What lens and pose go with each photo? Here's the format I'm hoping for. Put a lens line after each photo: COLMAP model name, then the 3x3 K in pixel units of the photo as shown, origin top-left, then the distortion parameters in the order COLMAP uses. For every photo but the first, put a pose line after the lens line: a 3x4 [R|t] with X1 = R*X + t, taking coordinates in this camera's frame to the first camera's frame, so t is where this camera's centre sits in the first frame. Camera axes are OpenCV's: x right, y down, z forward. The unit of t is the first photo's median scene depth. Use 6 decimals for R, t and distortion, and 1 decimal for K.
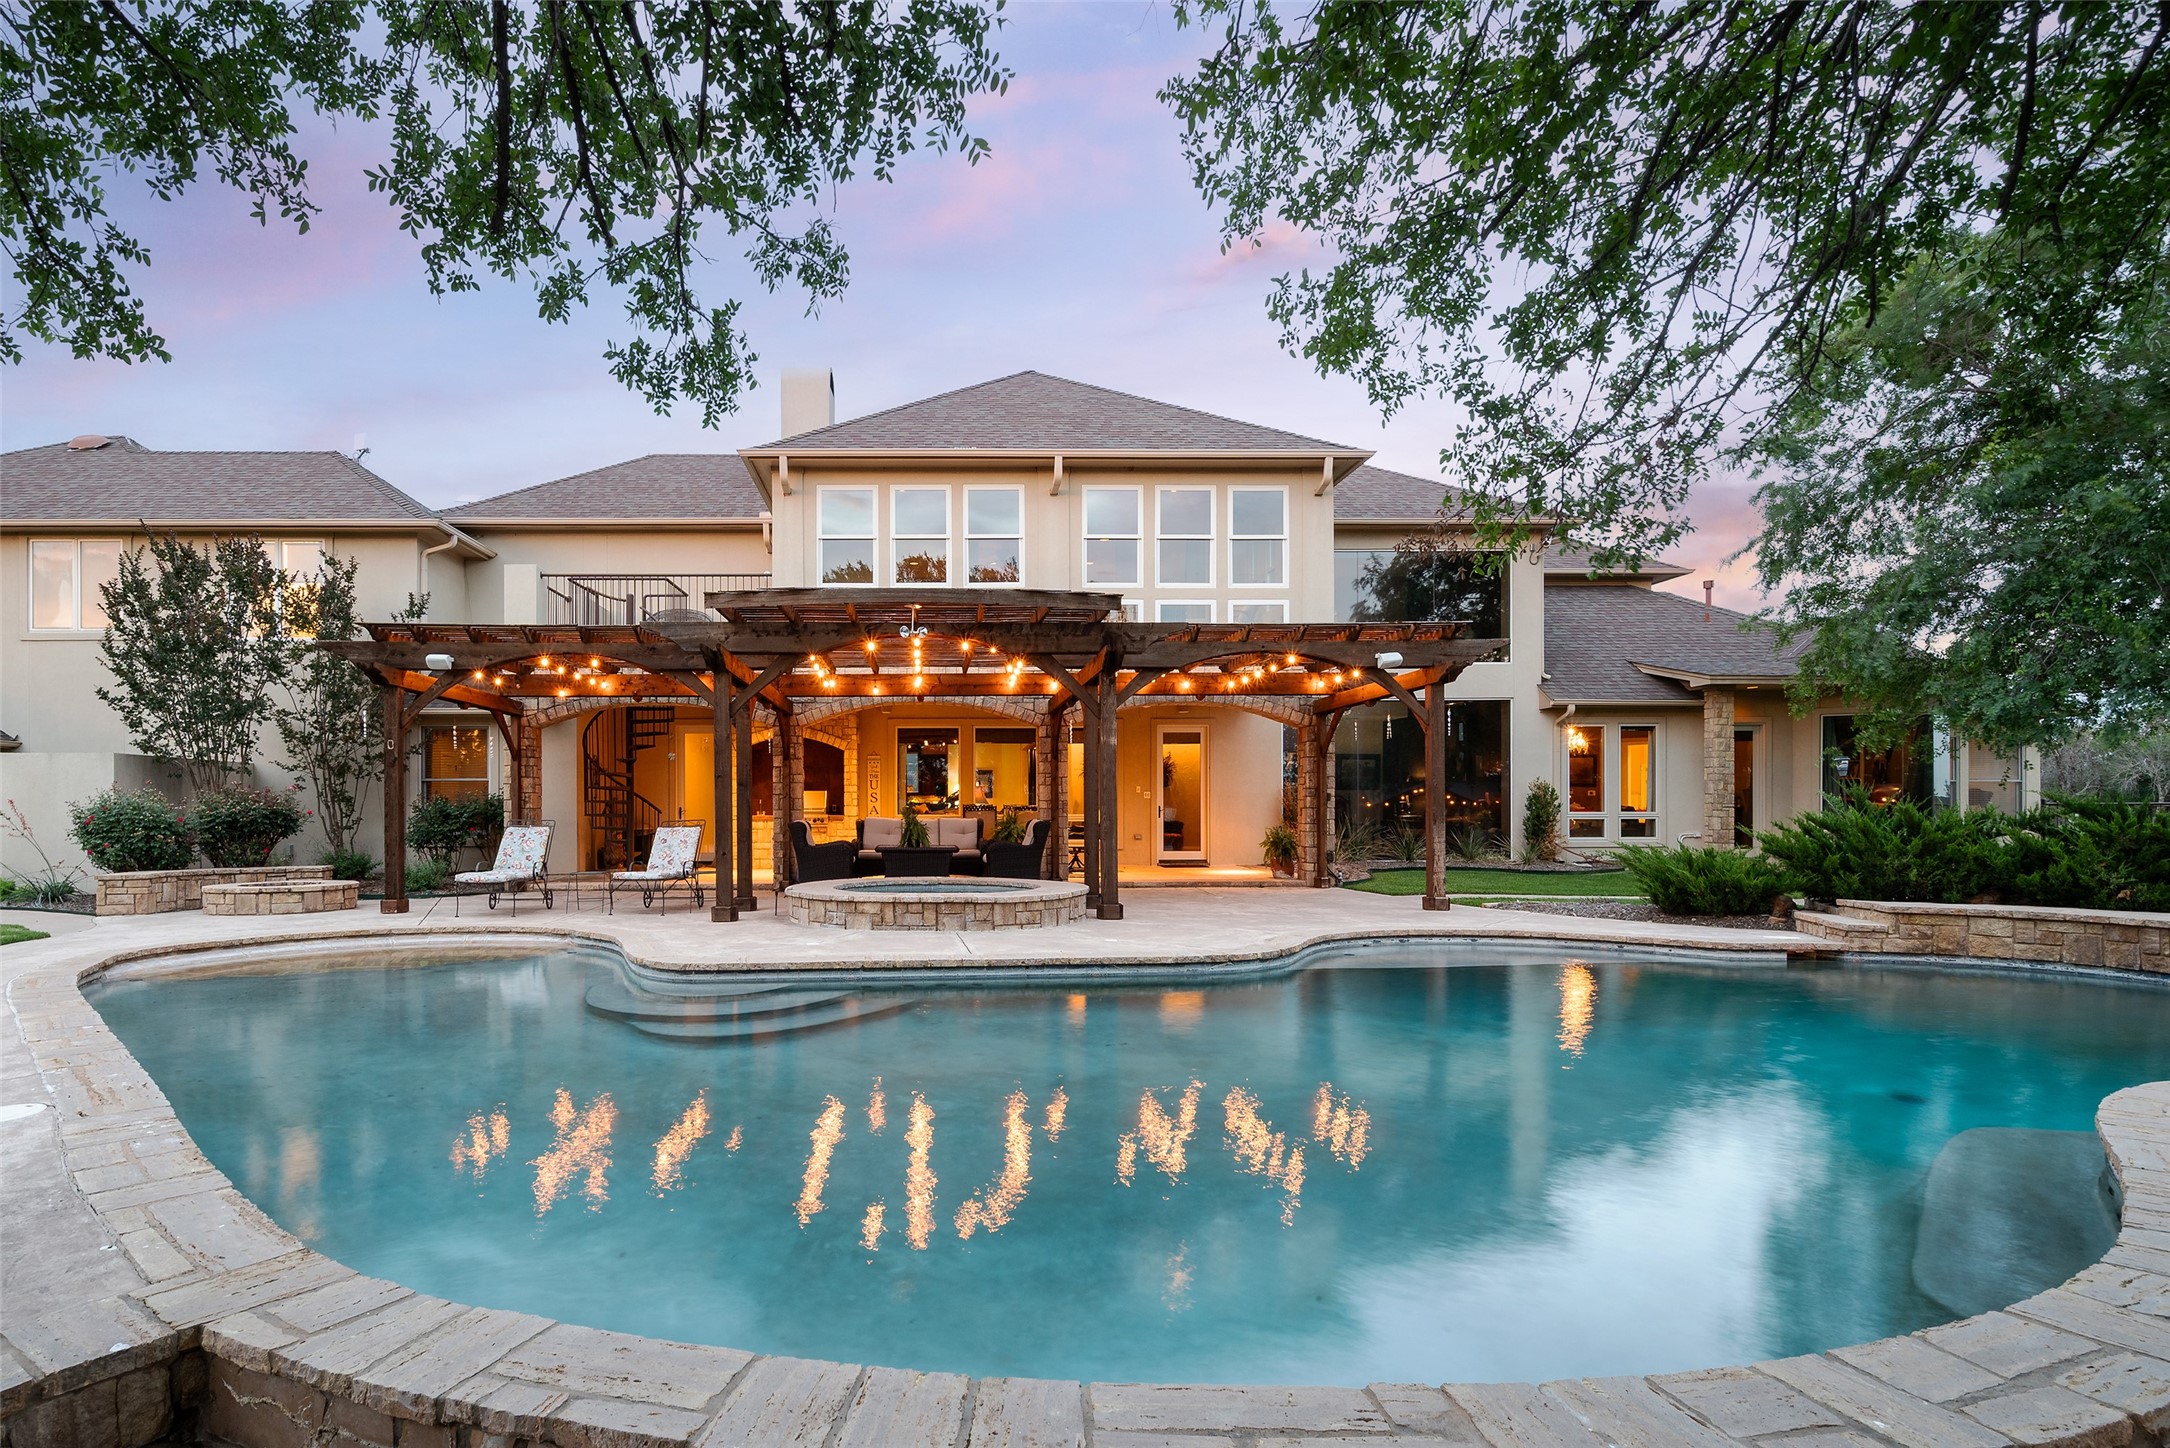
lens RADIAL K [[1055.6, 0, 1012.9], [0, 1055.6, 801.2], [0, 0, 1]] dist [0.001094, -0.000437]
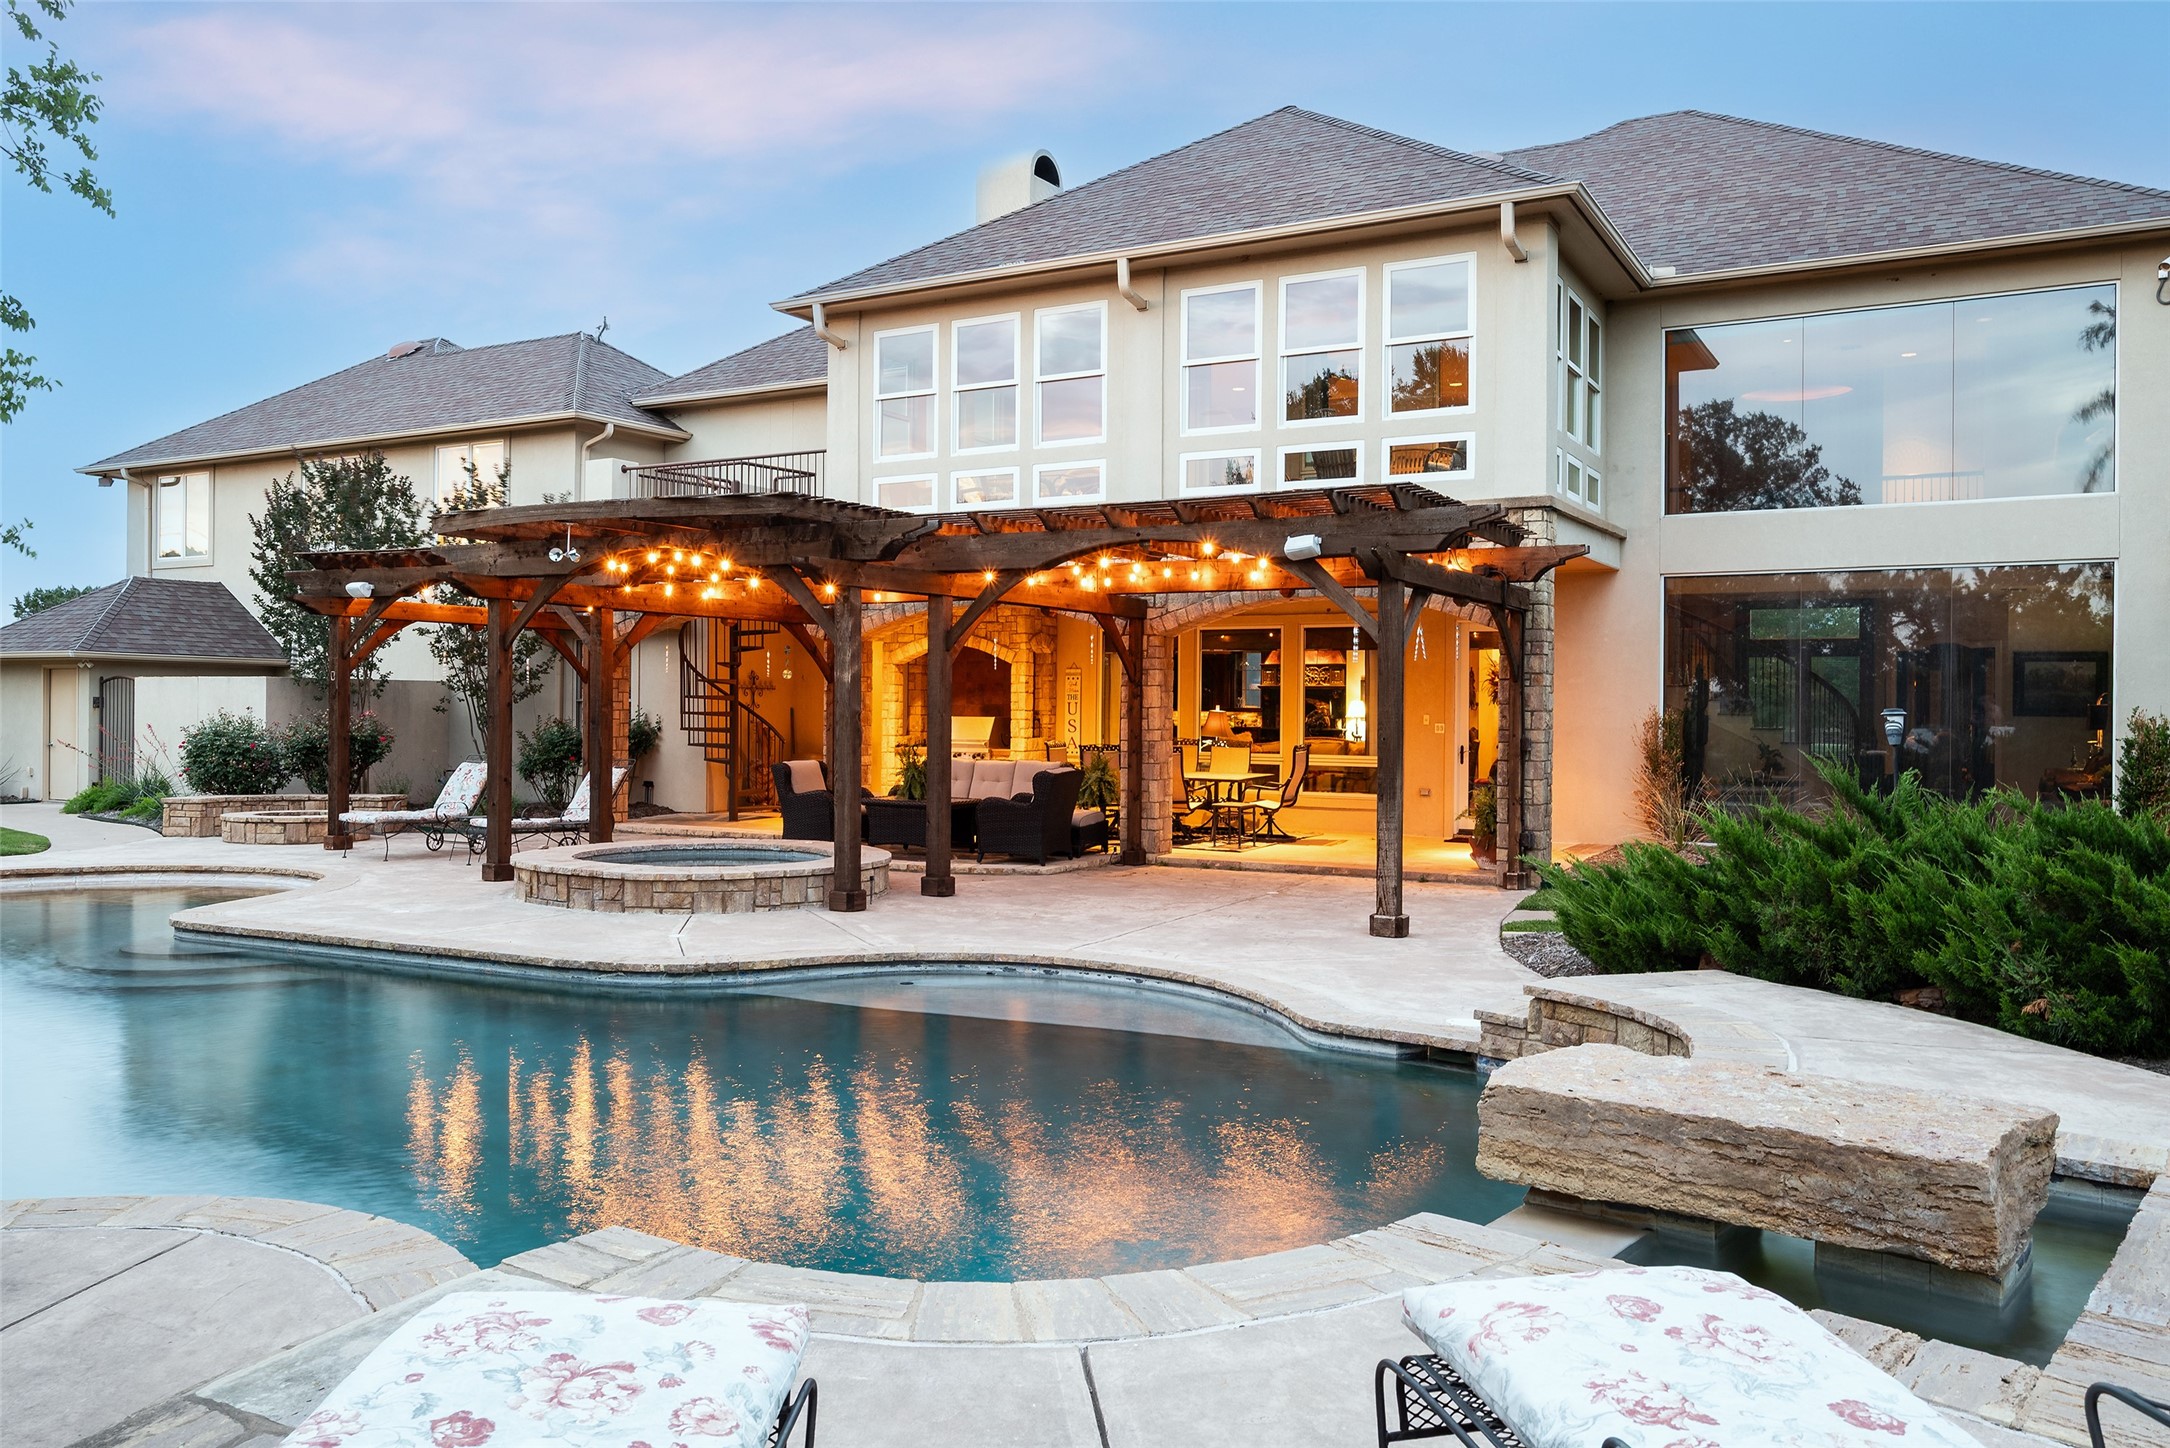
lens RADIAL K [[1540.8, 0, 1091.7], [0, 1540.8, 716.2], [0, 0, 1]] dist [-0.003917, -0.001659]
pose [[0.875104, 0.013136, -0.483756, 0.548445], [-0.011351, 0.999914, 0.006619, -0.025785], [0.483801, -0.000301, 0.875178, 0.085055]]
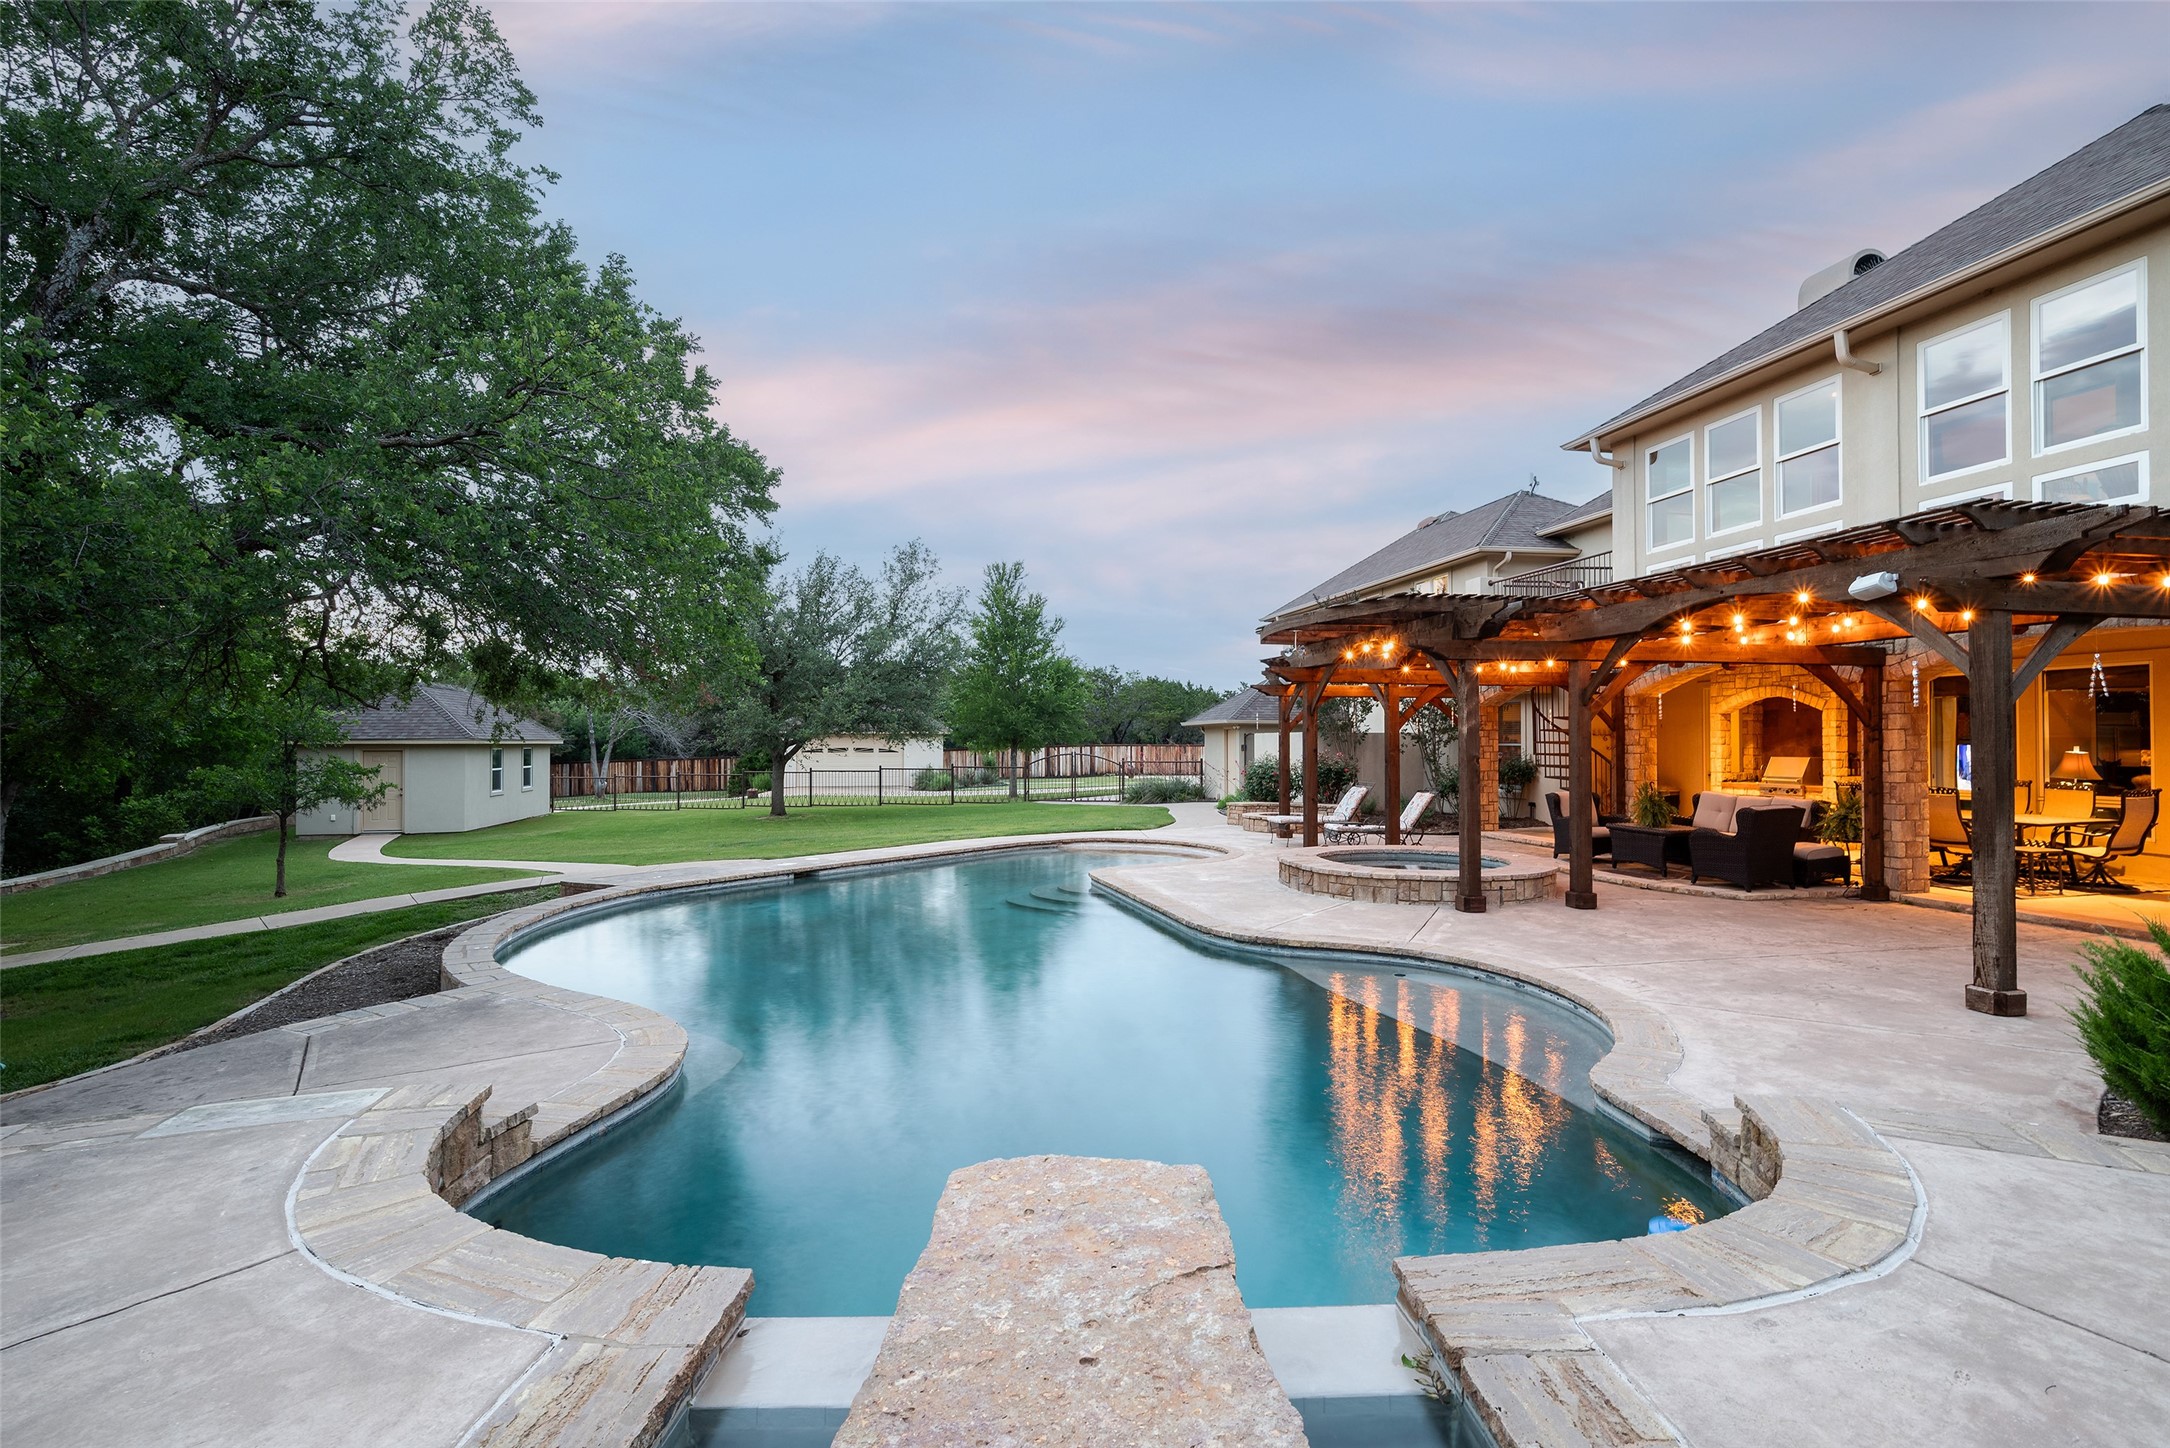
lens RADIAL K [[994.0, 0, 1096.2], [0, 994.0, 734.3], [0, 0, 1]] dist [-0.001468, 0.000039]
pose [[0.221855, -0.005875, -0.975062, 0.642228], [-0.001620, 0.999978, -0.006394, -0.031429], [0.975078, 0.002998, 0.221841, 0.329735]]
